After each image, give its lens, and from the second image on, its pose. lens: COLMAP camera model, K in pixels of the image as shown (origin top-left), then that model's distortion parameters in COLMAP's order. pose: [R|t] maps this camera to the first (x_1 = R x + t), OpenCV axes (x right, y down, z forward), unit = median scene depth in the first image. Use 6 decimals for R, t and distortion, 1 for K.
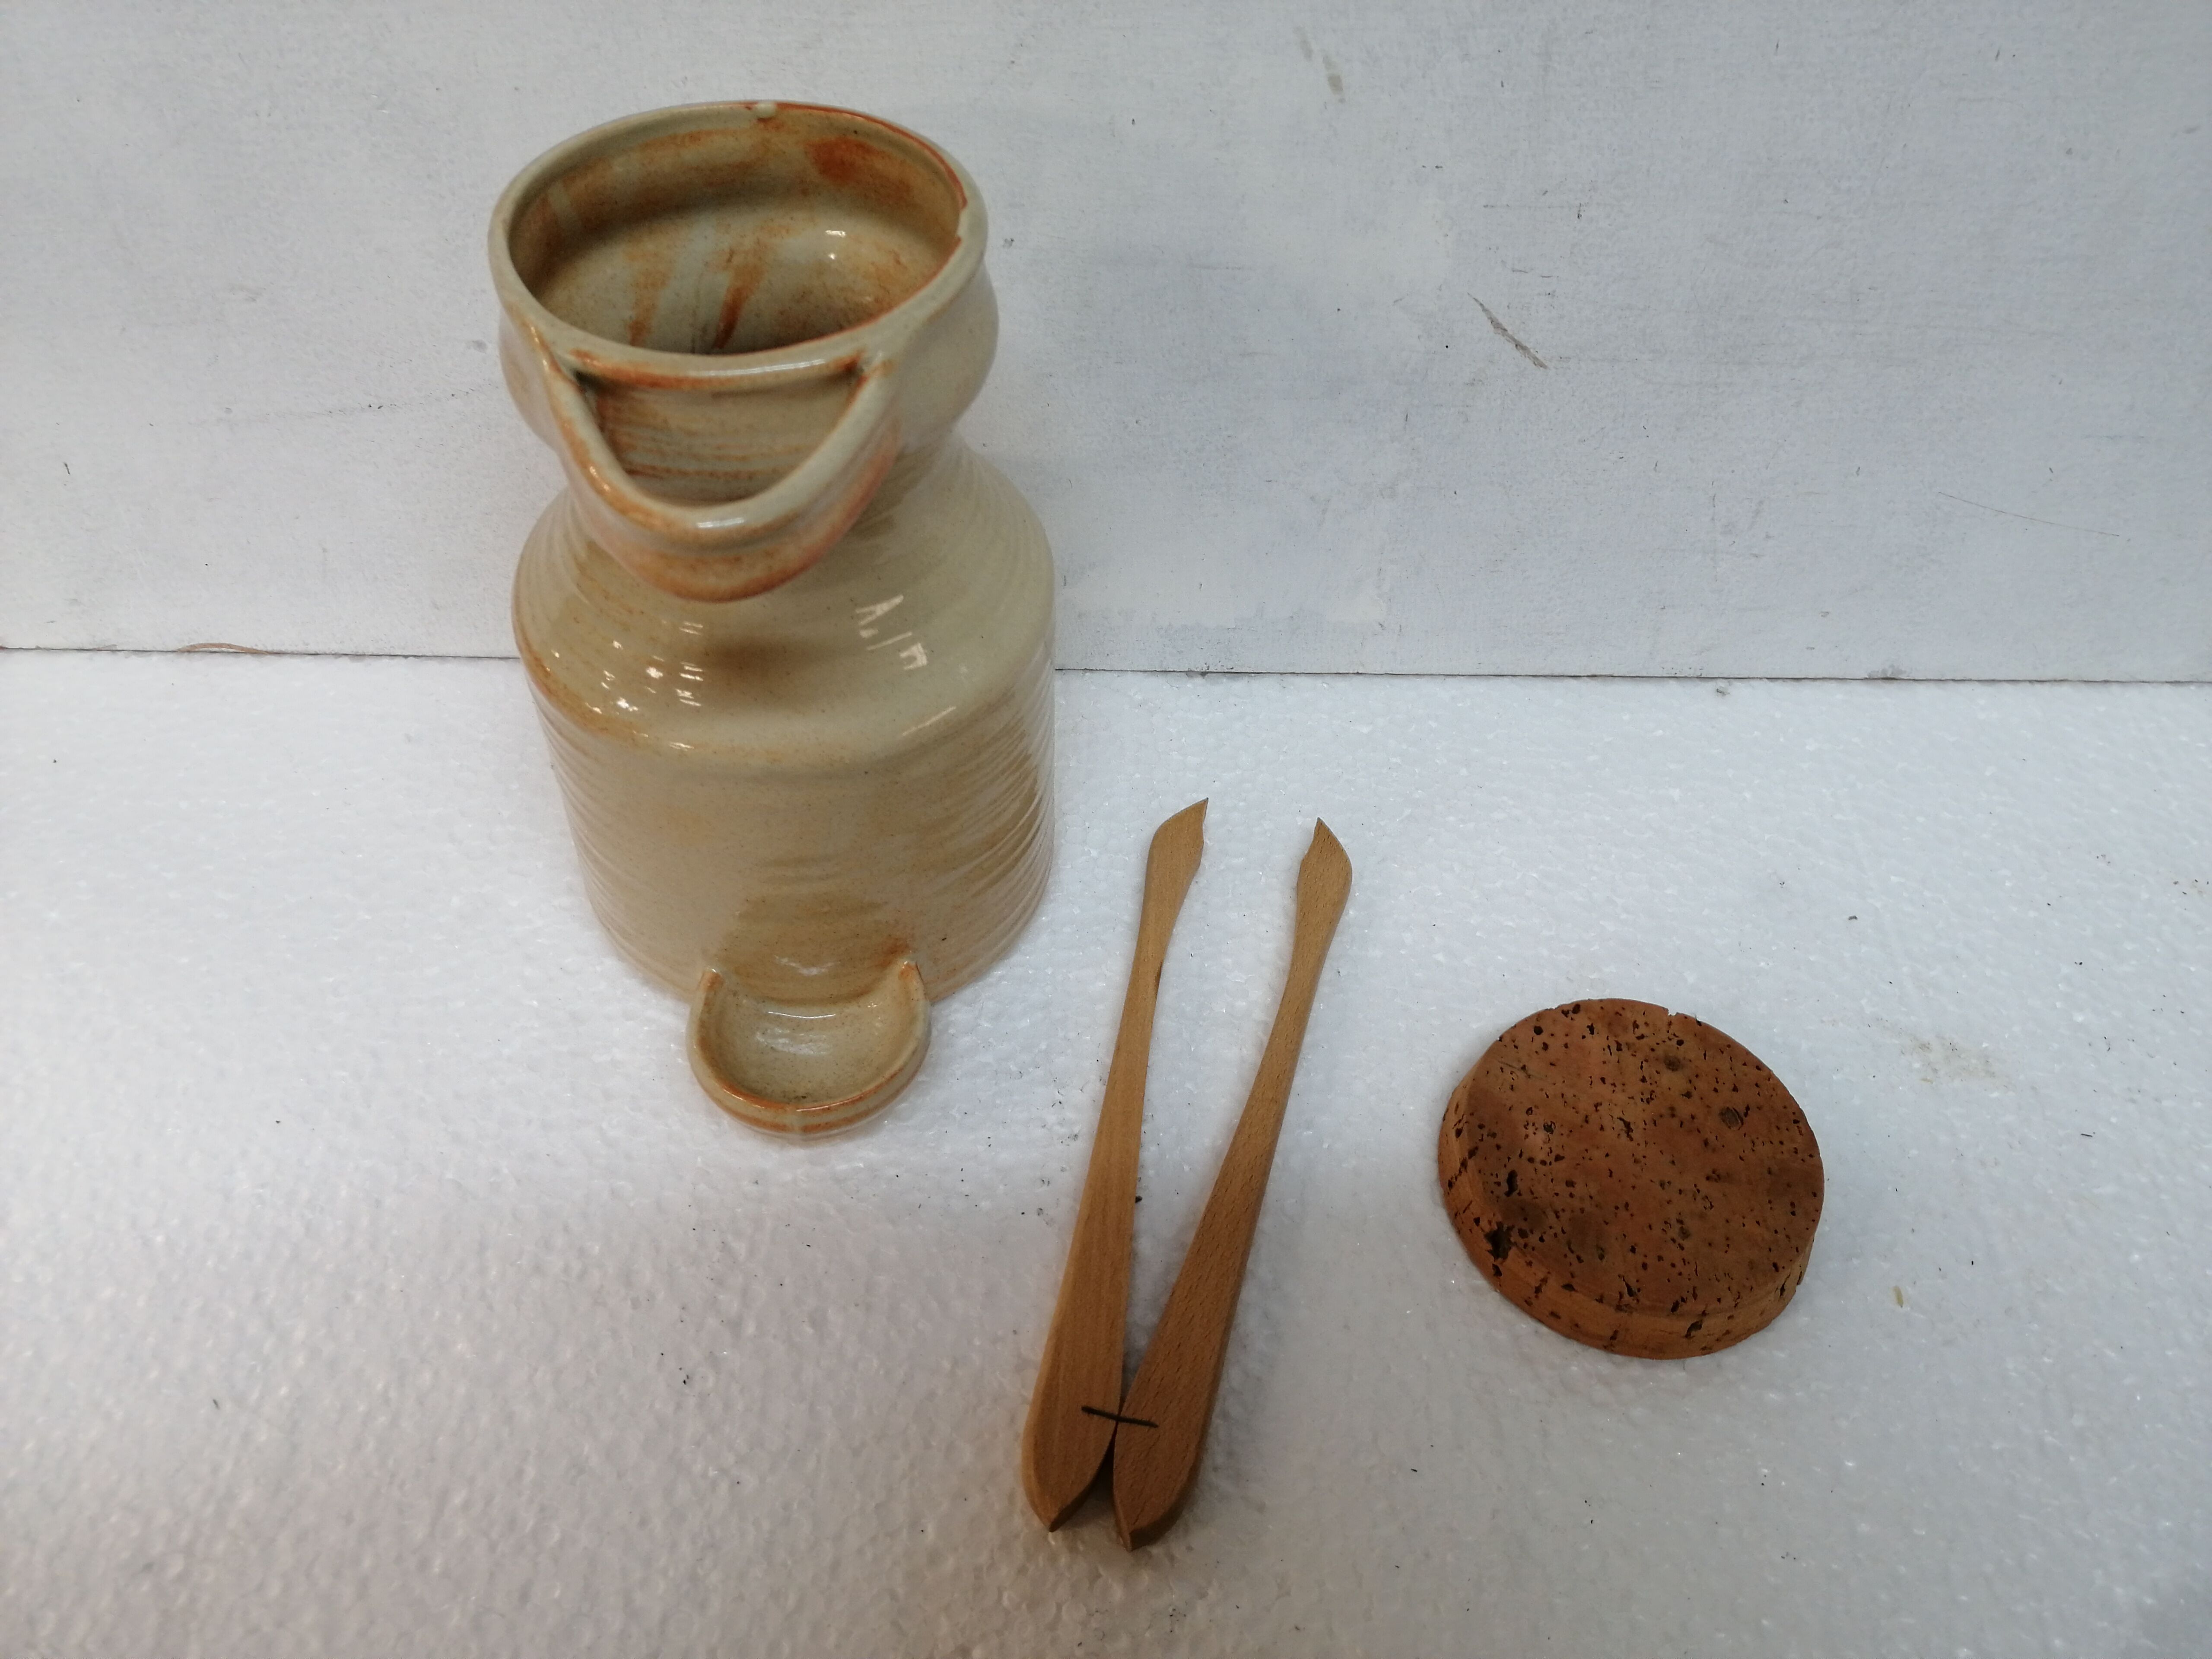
lens RADIAL K [[1747.5, 0, 1147.7], [0, 1747.5, 839.5], [0, 0, 1]] dist [0.042389, -0.057933]
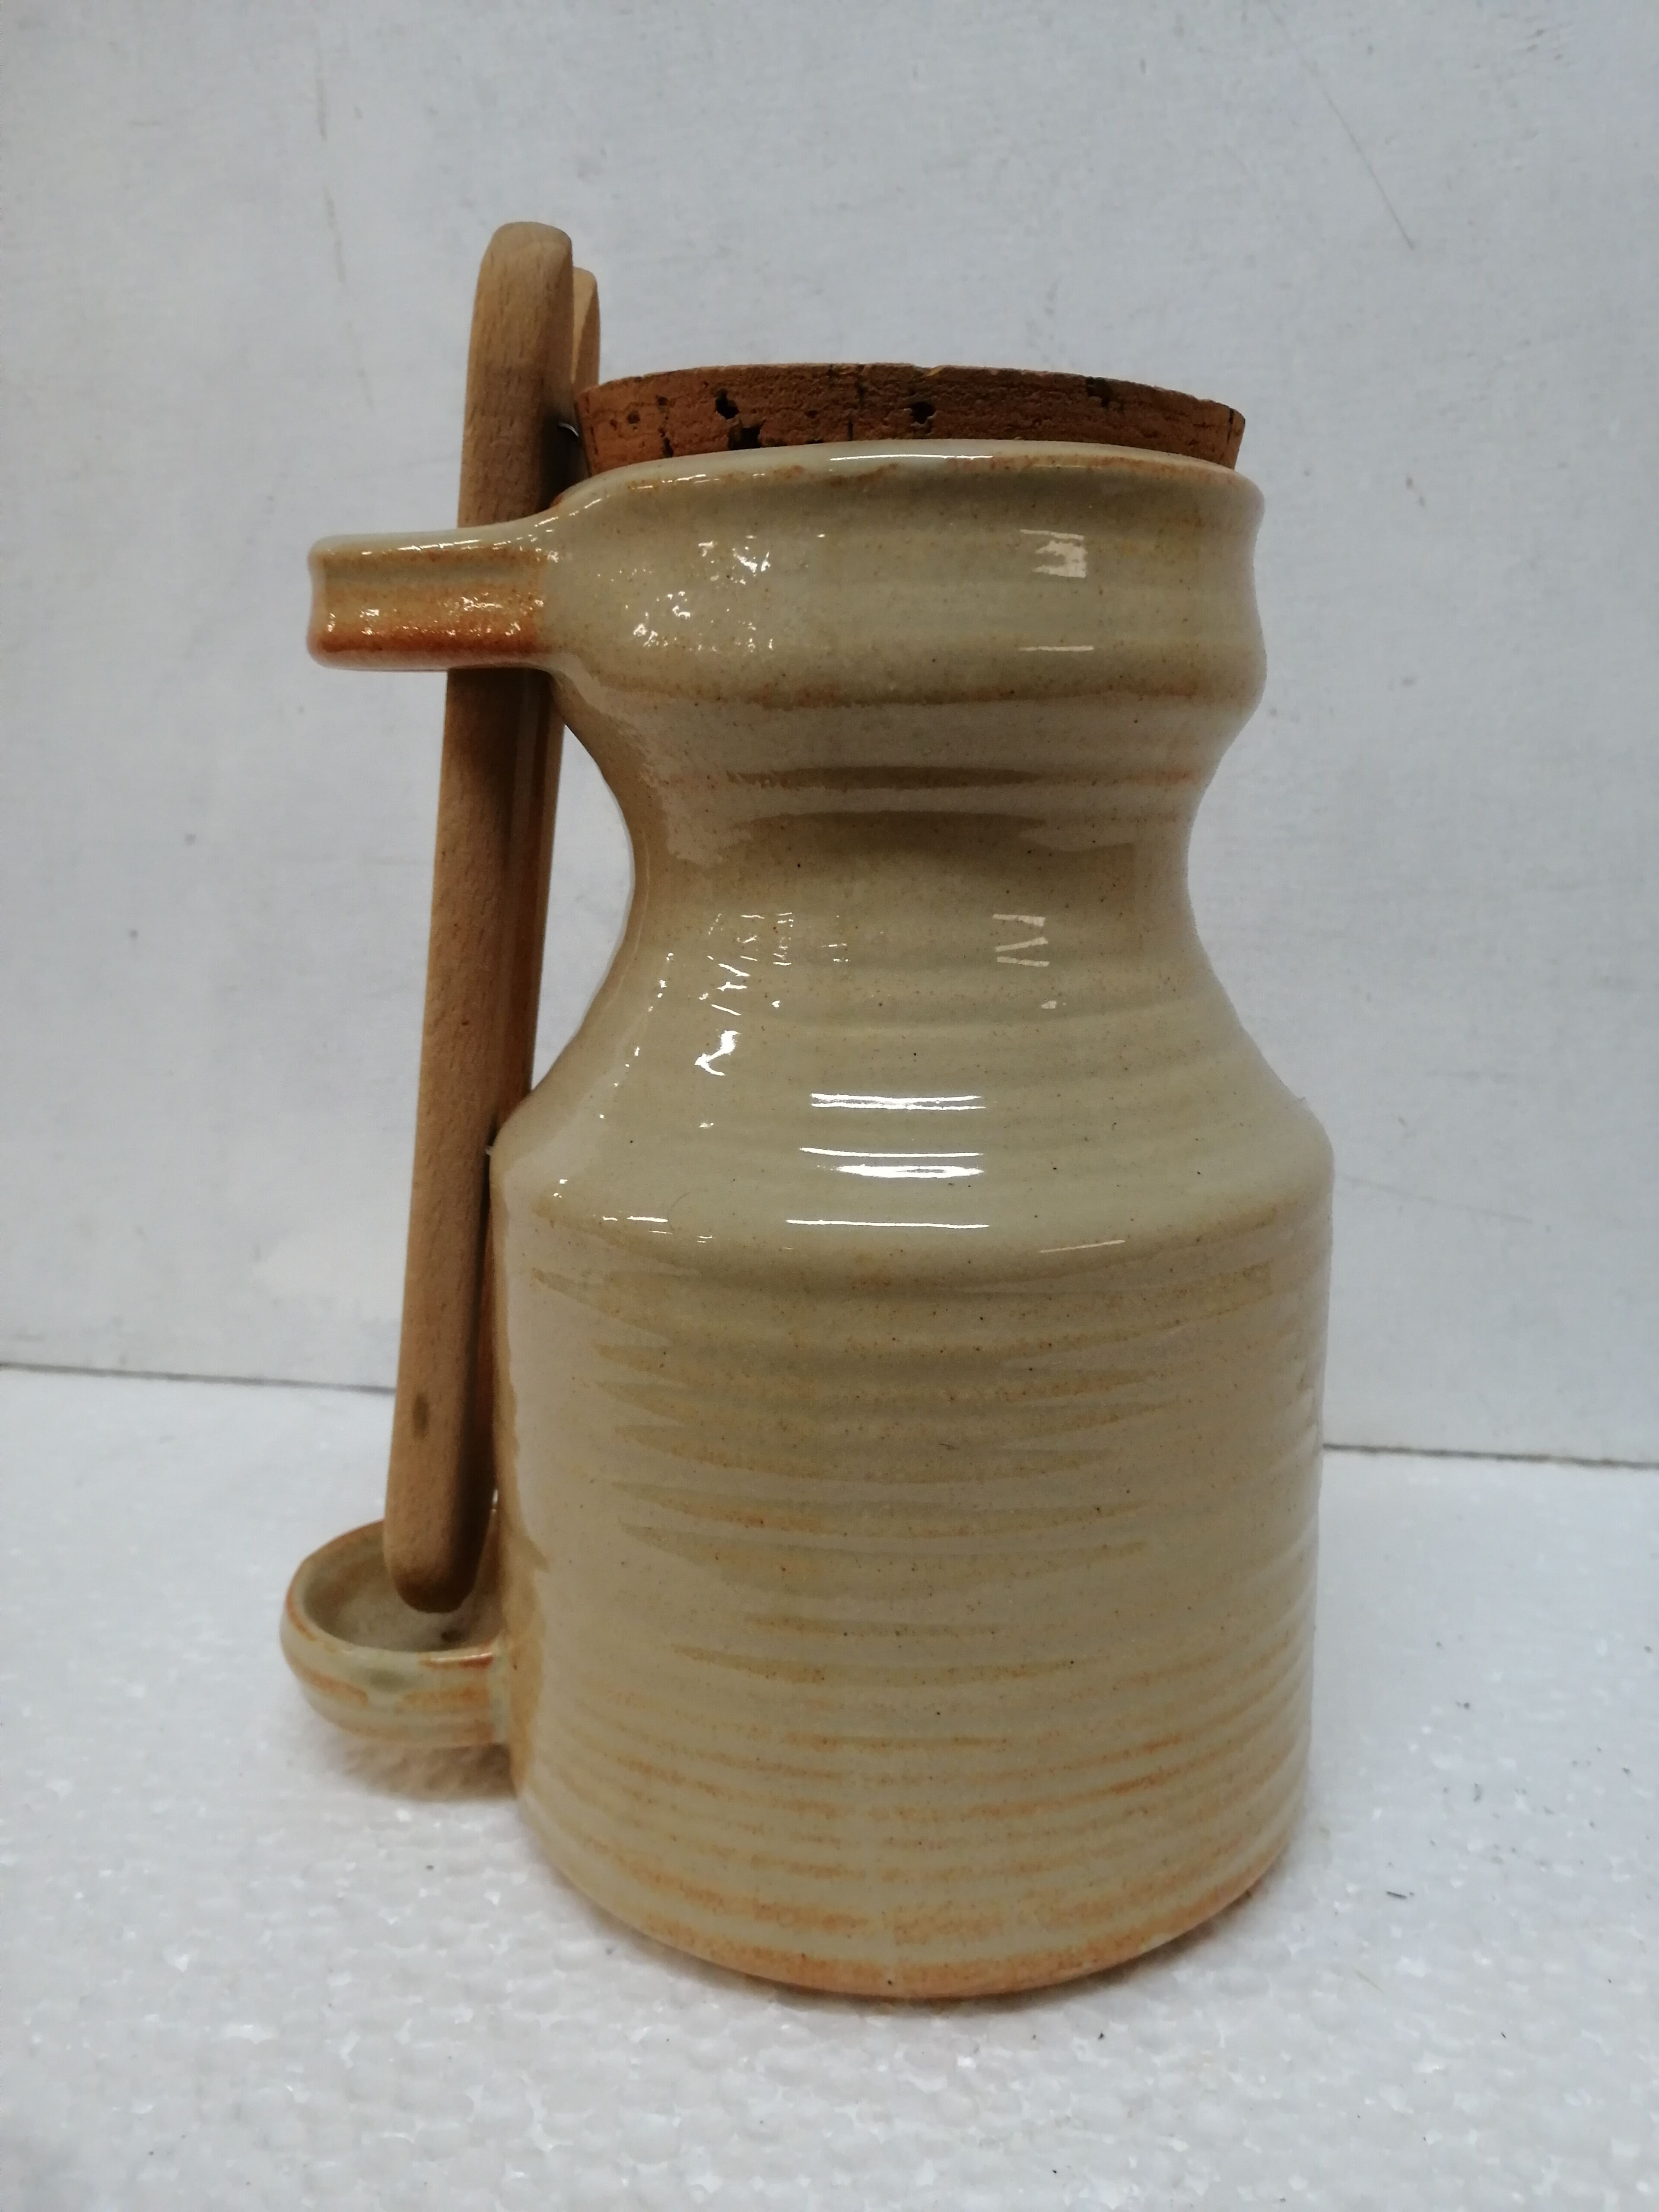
lens RADIAL K [[1808.1, 0, 838.8], [0, 1808.1, 1130.0], [0, 0, 1]] dist [0.029116, -0.084000]
pose [[0.981358, 0.001605, -0.192182, 0.445347], [-0.118028, 0.794213, -0.596066, 0.331428], [0.151677, 0.607637, 0.779597, 0.344899]]
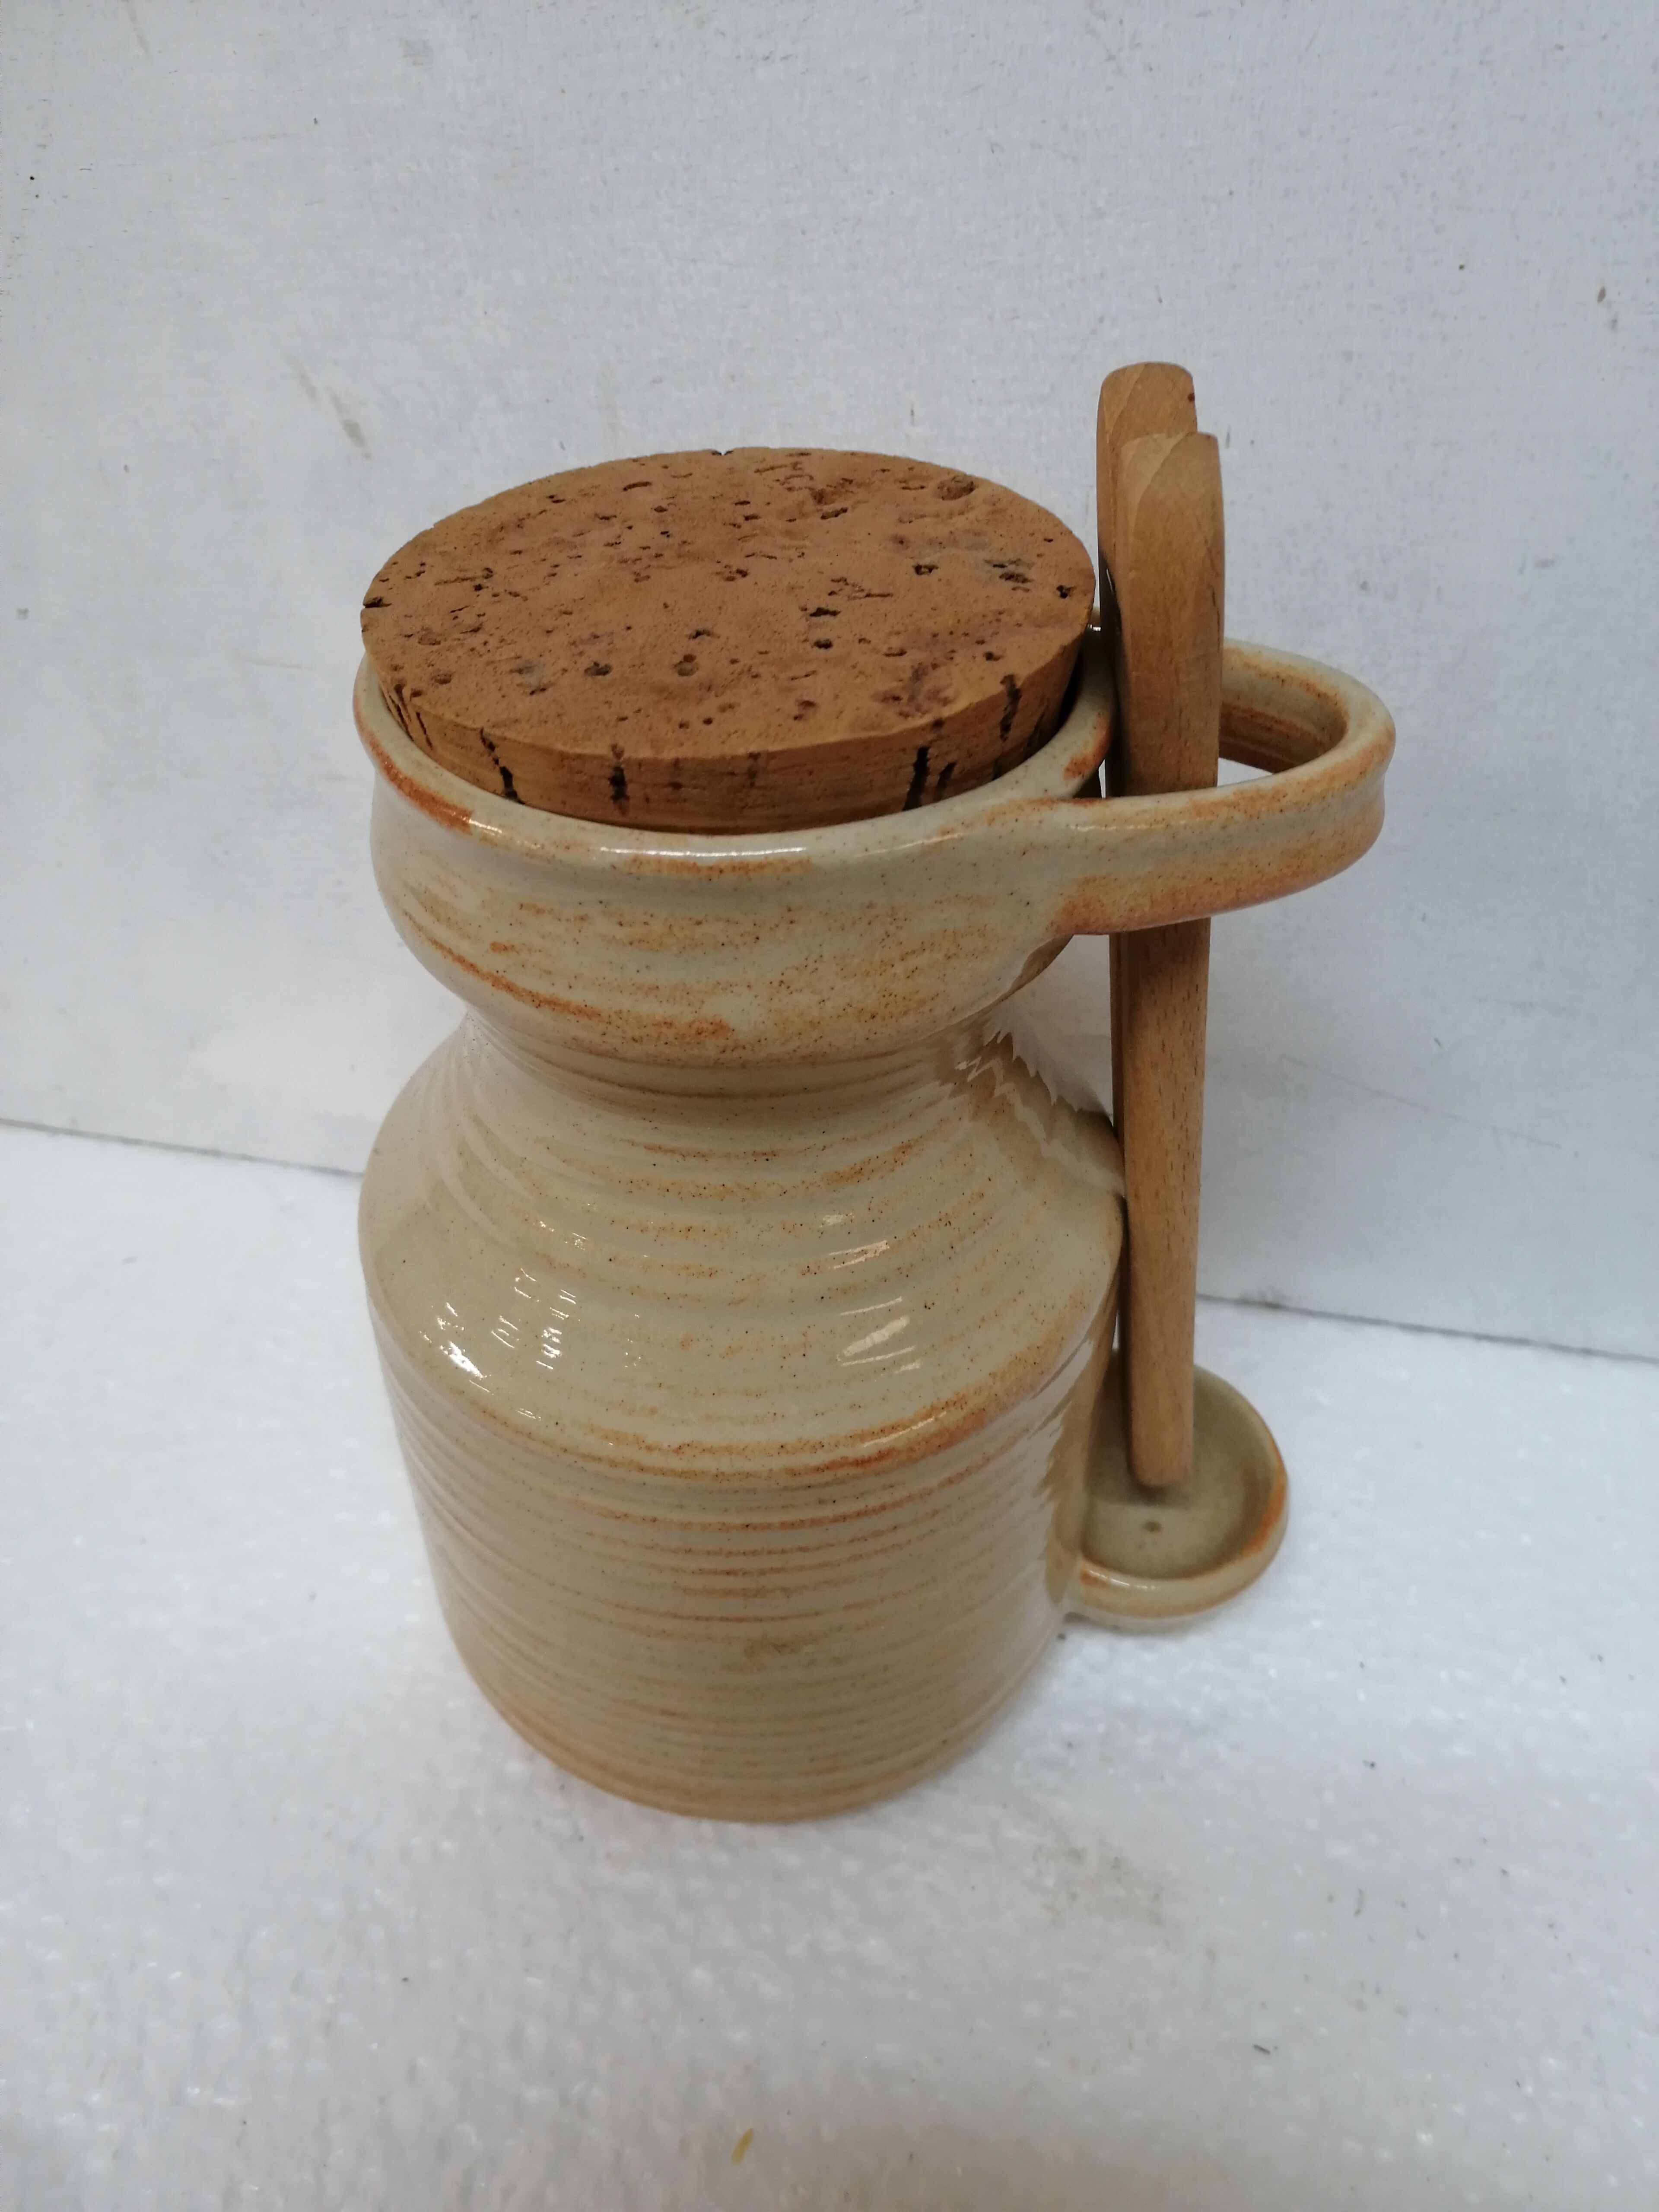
lens RADIAL K [[1797.5, 0, 834.2], [0, 1797.5, 1132.6], [0, 0, 1]] dist [0.029599, -0.070980]
pose [[0.976135, 0.119373, -0.181412, 0.435970], [-0.140523, 0.984108, -0.108555, -0.064875], [0.165571, 0.131457, 0.977397, 0.271021]]
